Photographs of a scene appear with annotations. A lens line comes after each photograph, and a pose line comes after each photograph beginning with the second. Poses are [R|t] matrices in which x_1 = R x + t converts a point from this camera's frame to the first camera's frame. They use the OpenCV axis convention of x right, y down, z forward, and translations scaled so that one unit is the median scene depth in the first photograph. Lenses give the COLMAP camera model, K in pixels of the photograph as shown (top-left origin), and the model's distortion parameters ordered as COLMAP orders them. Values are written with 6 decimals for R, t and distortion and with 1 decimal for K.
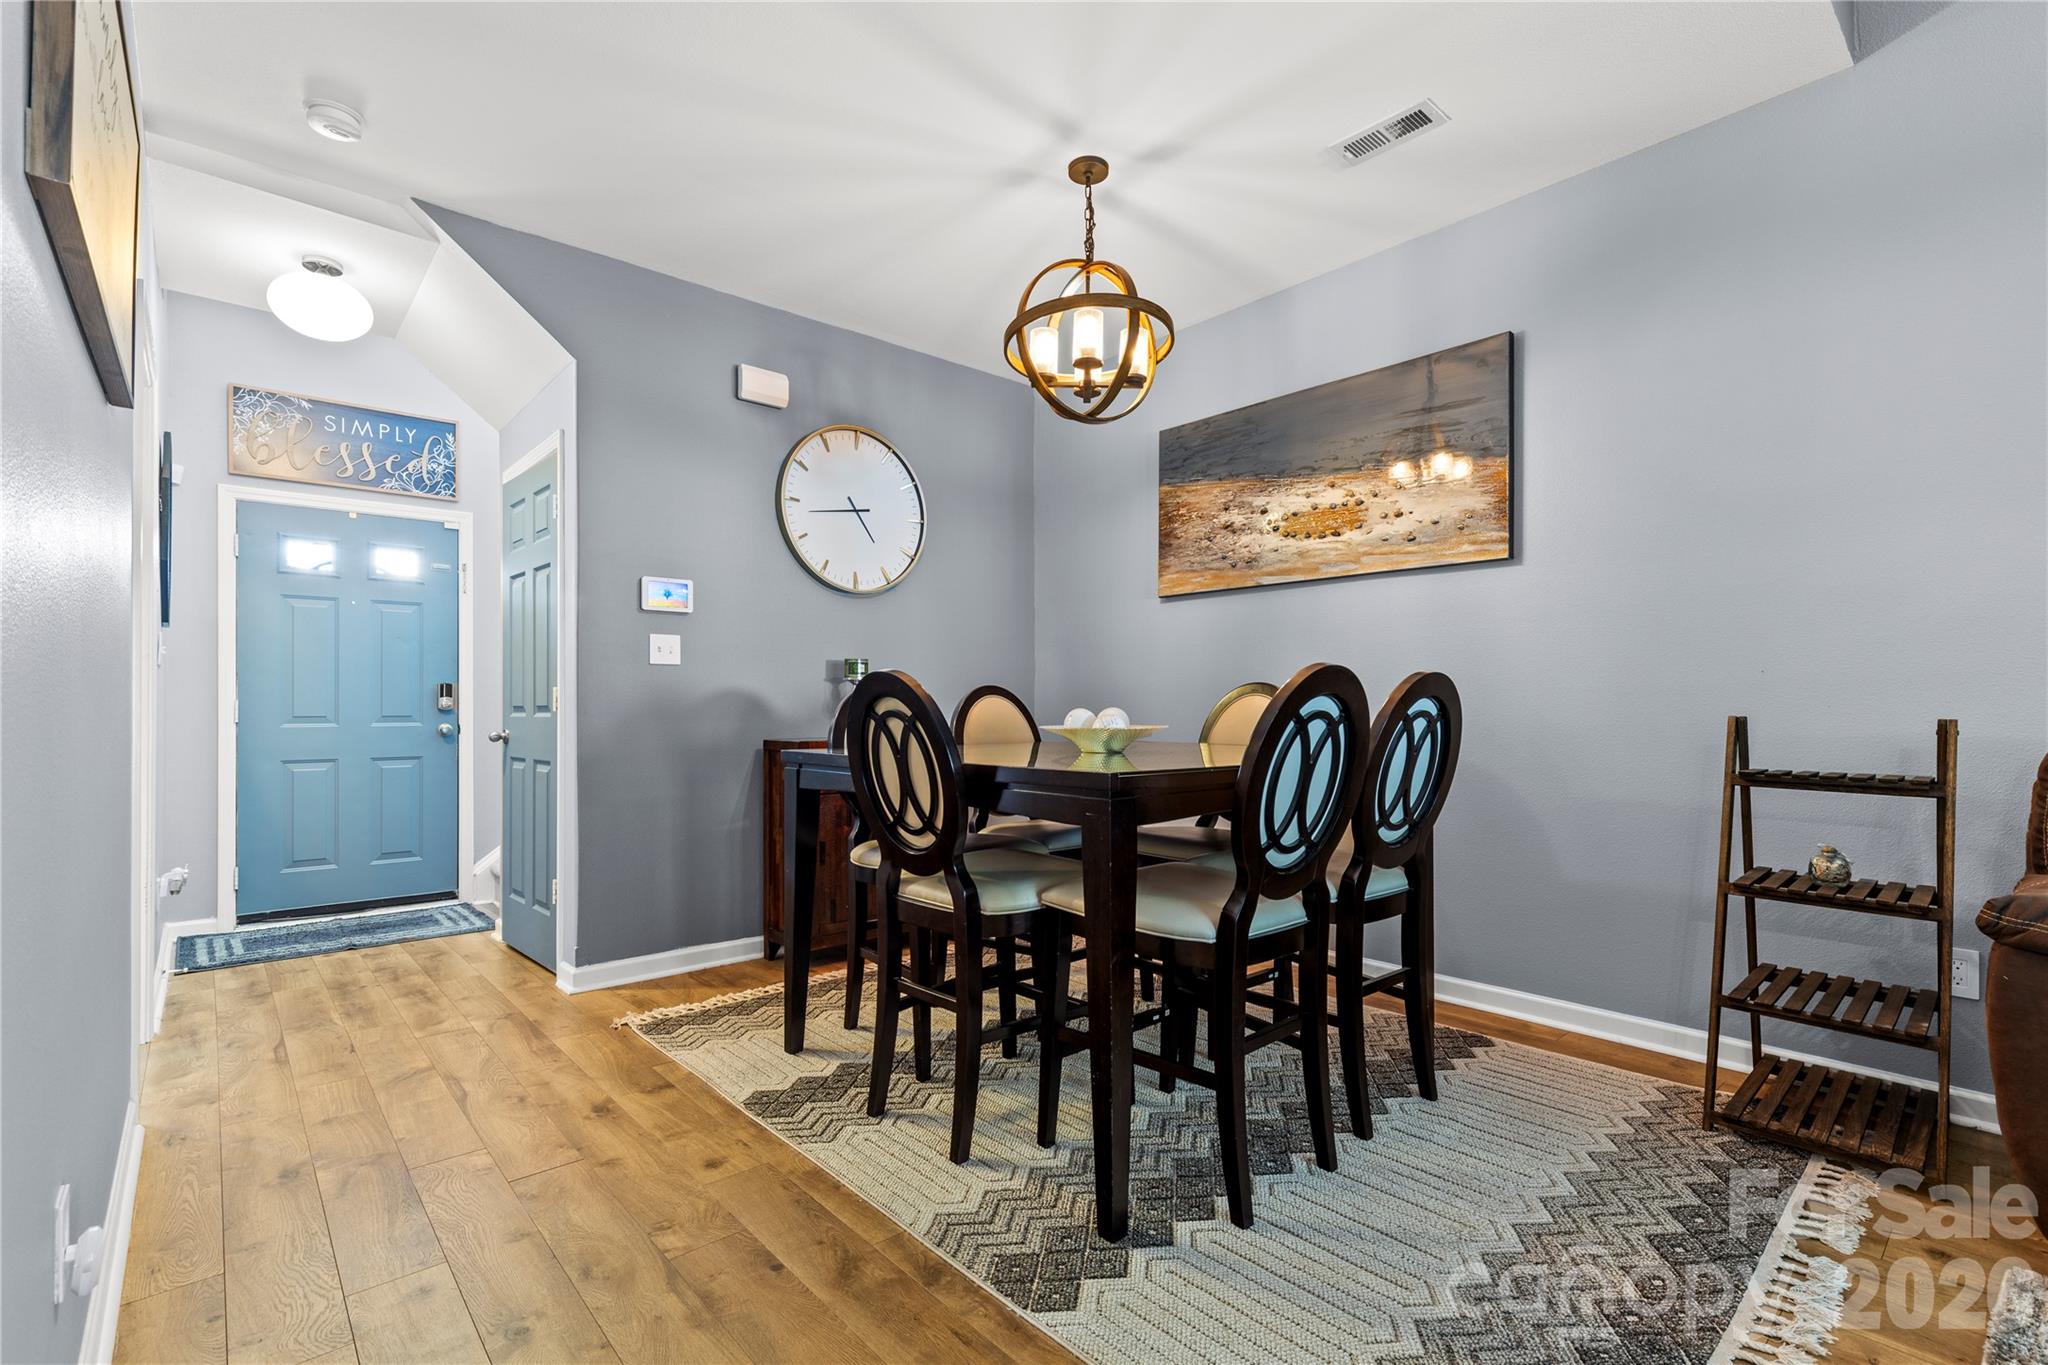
lens RADIAL K [[934.1, 0, 1021.6], [0, 934.1, 699.0], [0, 0, 1]] dist [0.003038, 0.000367]
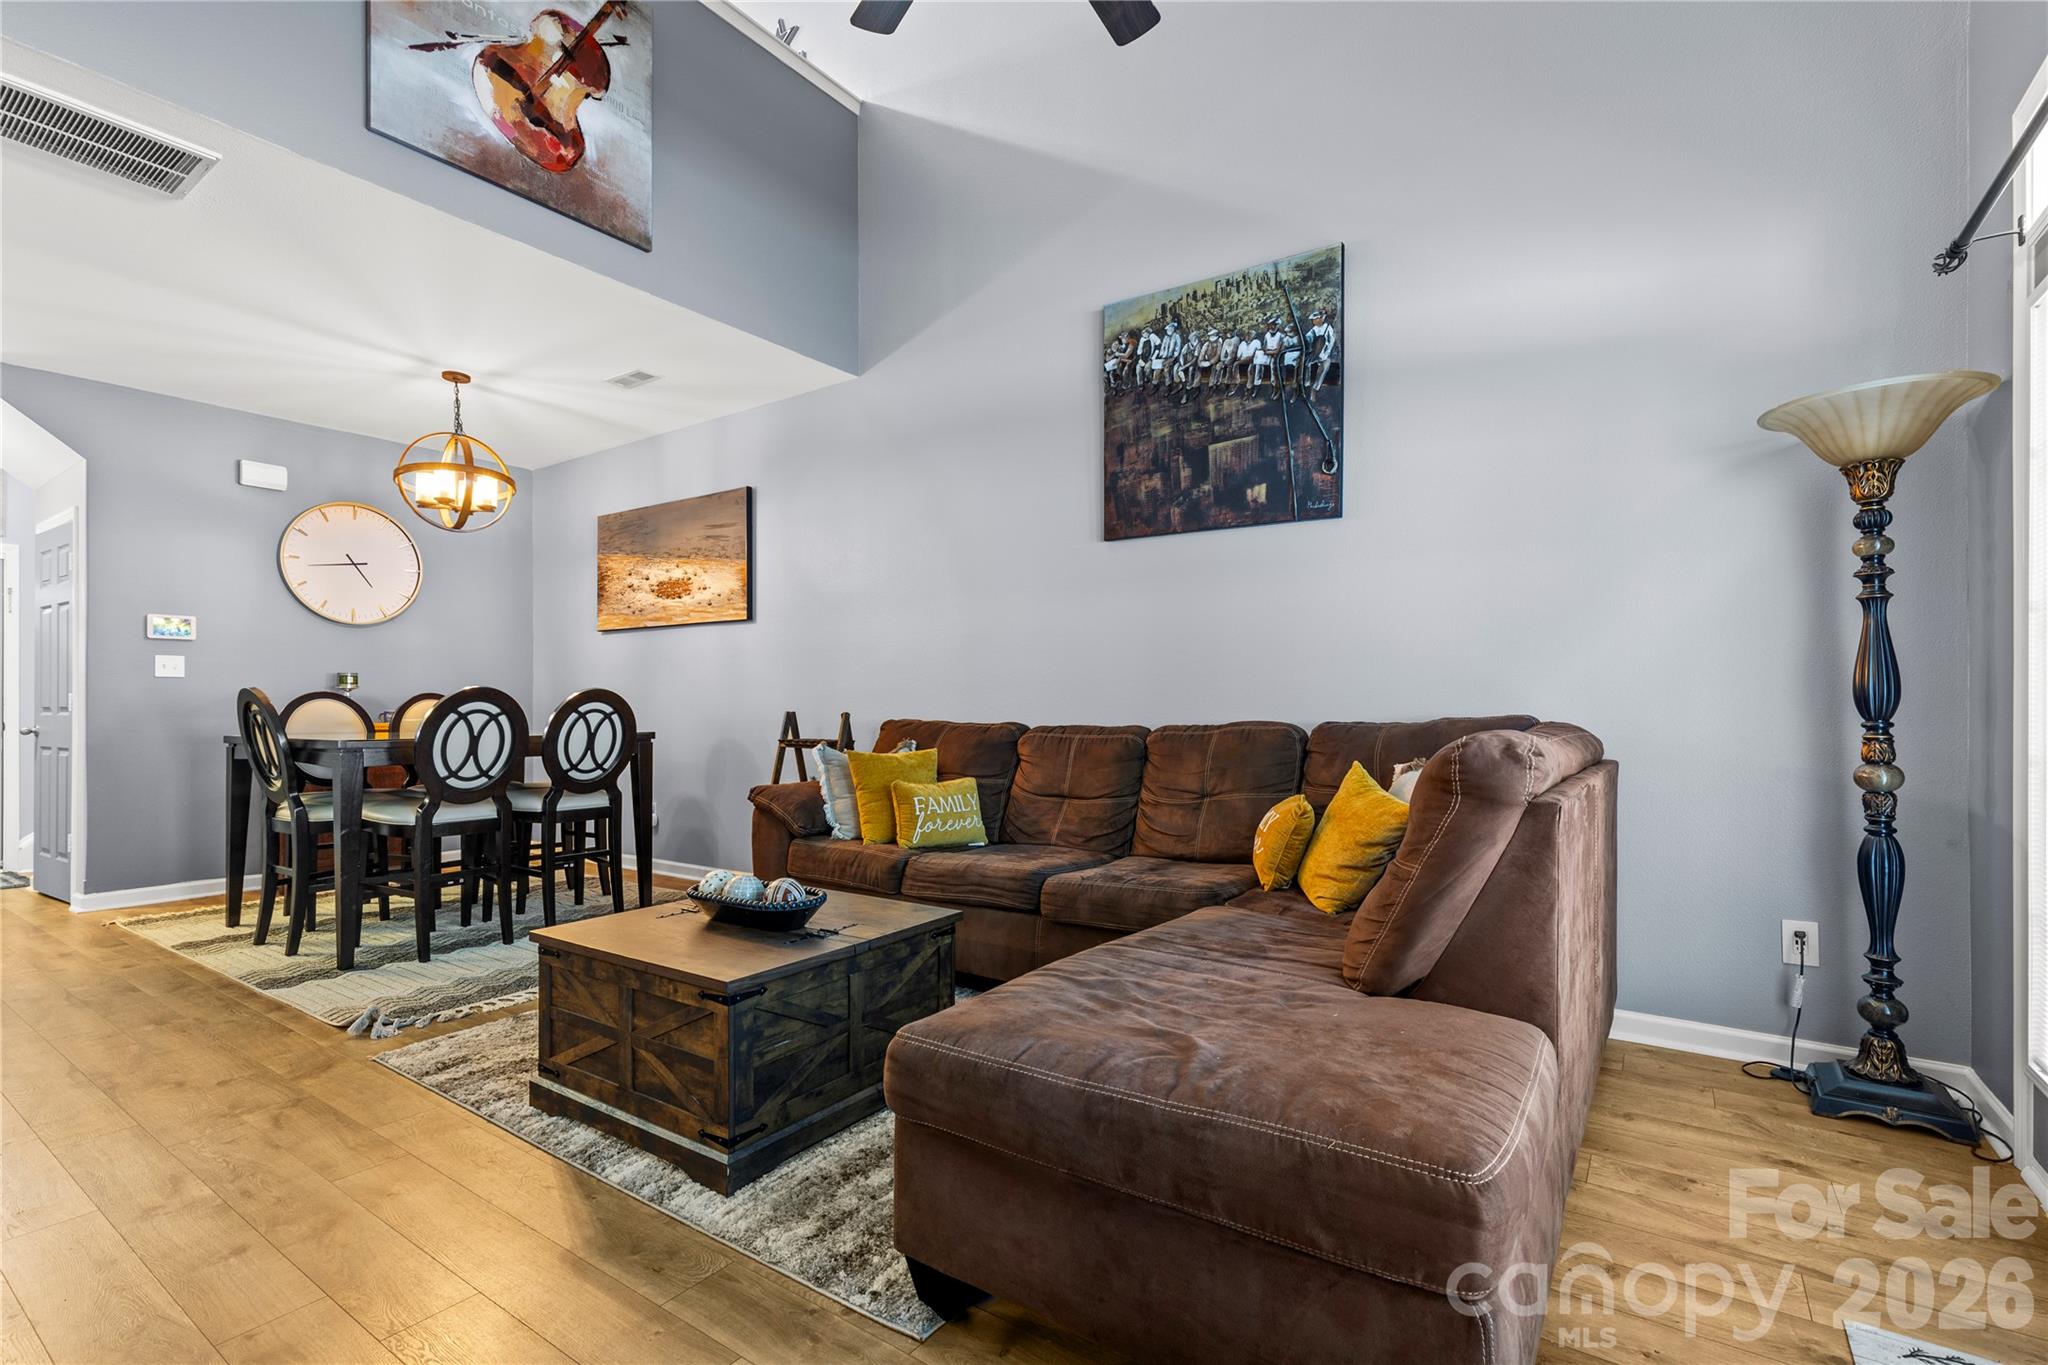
lens RADIAL K [[934.1, 0, 1023.4], [0, 934.1, 694.8], [0, 0, 1]] dist [0.003038, 0.000367]
pose [[0.970325, 0.002798, 0.241786, 0.531101], [-0.001570, 0.999985, -0.005270, -0.005234], [-0.241797, 0.004734, 0.970315, -0.678986]]
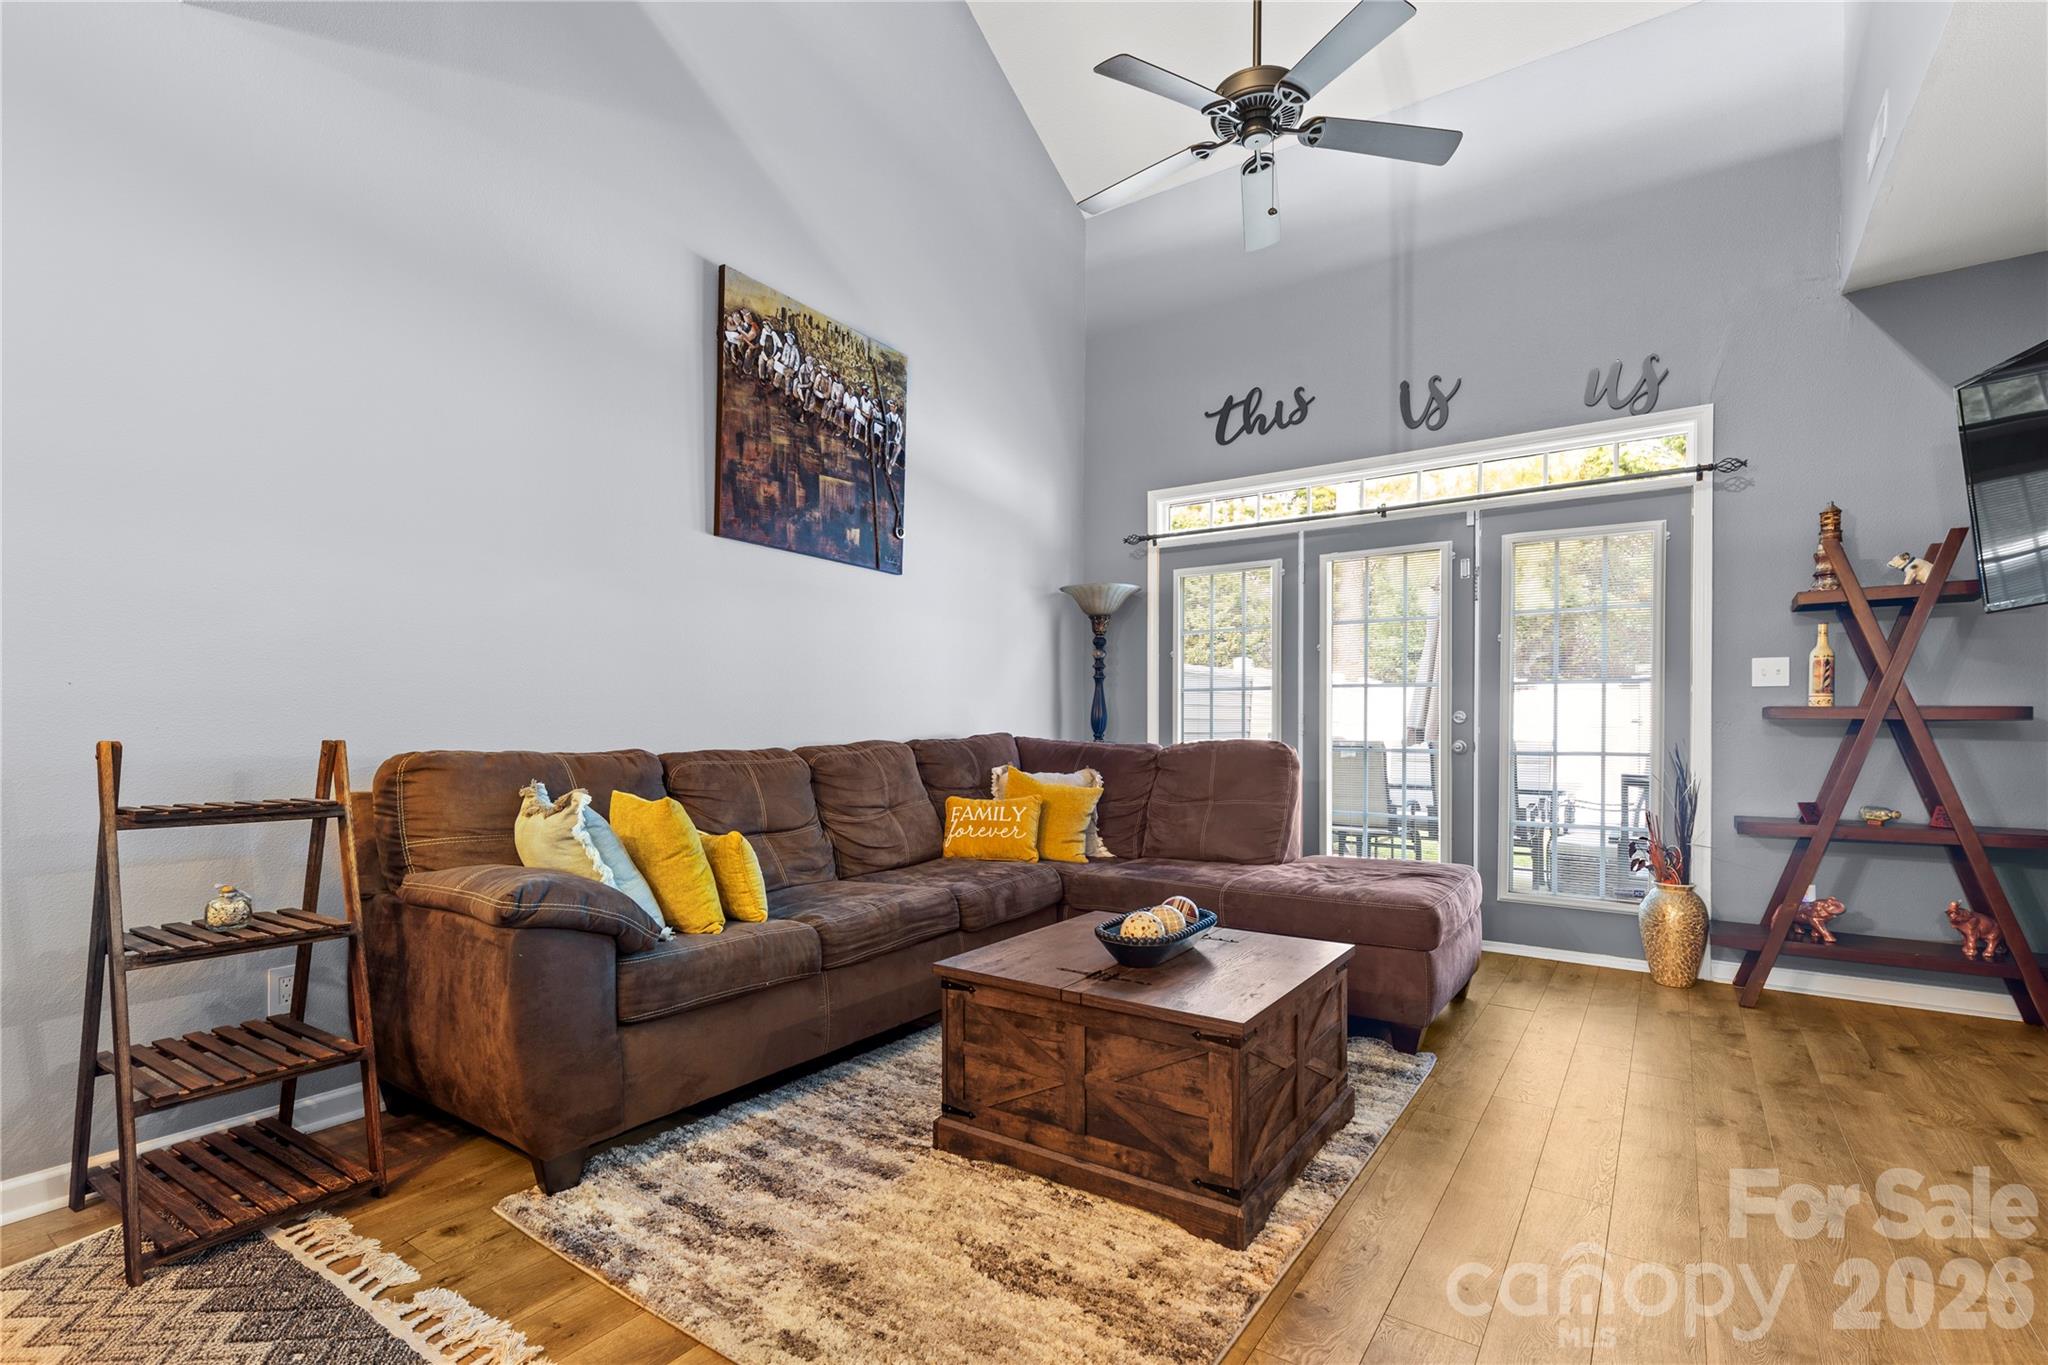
lens RADIAL K [[934.1, 0, 1027.9], [0, 934.1, 733.4], [0, 0, 1]] dist [0.003038, 0.000367]
pose [[-0.253957, -0.005625, 0.967199, -0.119441], [-0.004942, 0.999978, 0.004518, 0.003367], [-0.967203, -0.003633, -0.253979, 0.316007]]
